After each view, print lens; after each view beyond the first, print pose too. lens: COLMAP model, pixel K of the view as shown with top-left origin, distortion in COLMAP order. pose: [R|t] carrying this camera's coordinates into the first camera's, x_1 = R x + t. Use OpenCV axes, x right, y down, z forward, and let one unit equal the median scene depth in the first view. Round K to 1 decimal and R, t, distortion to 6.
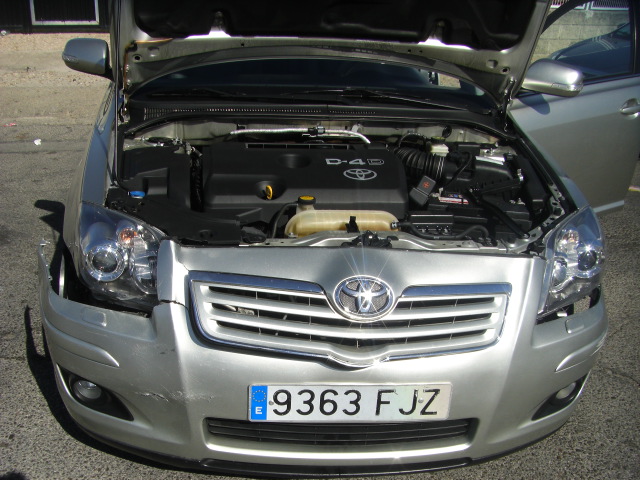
lens RADIAL K [[723.4, 0, 290.8], [0, 723.4, 321.7], [0, 0, 1]] dist [-0.149900, 0.035477]
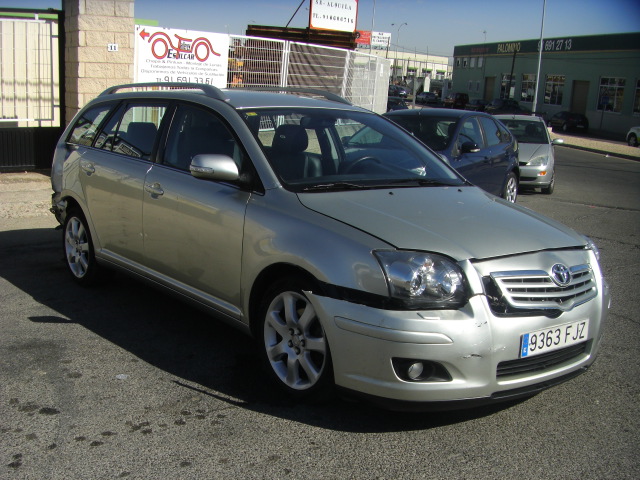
lens RADIAL K [[723.4, 0, 290.8], [0, 723.4, 321.7], [0, 0, 1]] dist [-0.149900, 0.035477]
pose [[0.849644, -0.159900, 0.502531, -1.312368], [0.245020, 0.963520, -0.107681, 0.100709], [-0.466980, 0.214620, 0.857827, -0.196027]]
